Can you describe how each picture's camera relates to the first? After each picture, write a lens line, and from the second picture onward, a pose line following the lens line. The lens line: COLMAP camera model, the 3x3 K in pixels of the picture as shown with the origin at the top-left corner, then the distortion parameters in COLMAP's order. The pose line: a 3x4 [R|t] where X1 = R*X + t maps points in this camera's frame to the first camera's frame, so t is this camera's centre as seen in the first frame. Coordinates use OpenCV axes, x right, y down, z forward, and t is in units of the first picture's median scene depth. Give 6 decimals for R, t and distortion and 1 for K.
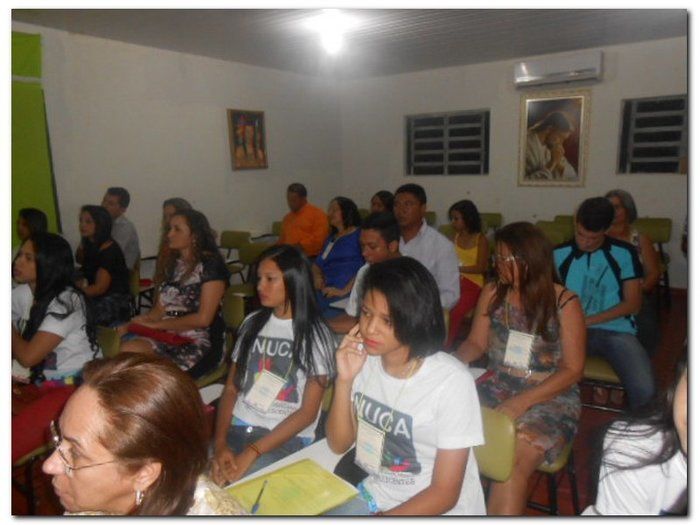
lens RADIAL K [[530.9, 0, 350.0], [0, 530.9, 262.5], [0, 0, 1]] dist [-0.000952, 0.003736]
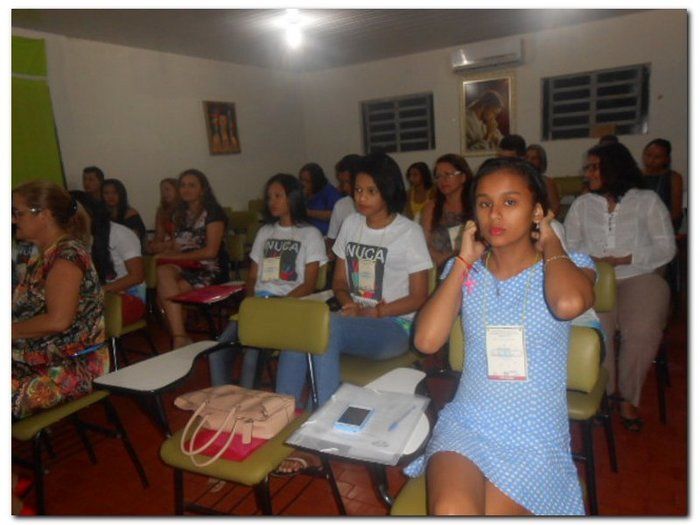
lens RADIAL K [[529.6, 0, 350.0], [0, 529.6, 262.5], [0, 0, 1]] dist [-0.022616, 0.005784]
pose [[0.995190, -0.065223, 0.073093, -0.024343], [0.065577, 0.997845, -0.002443, 0.074145], [-0.072777, 0.007224, 0.997322, -0.132540]]
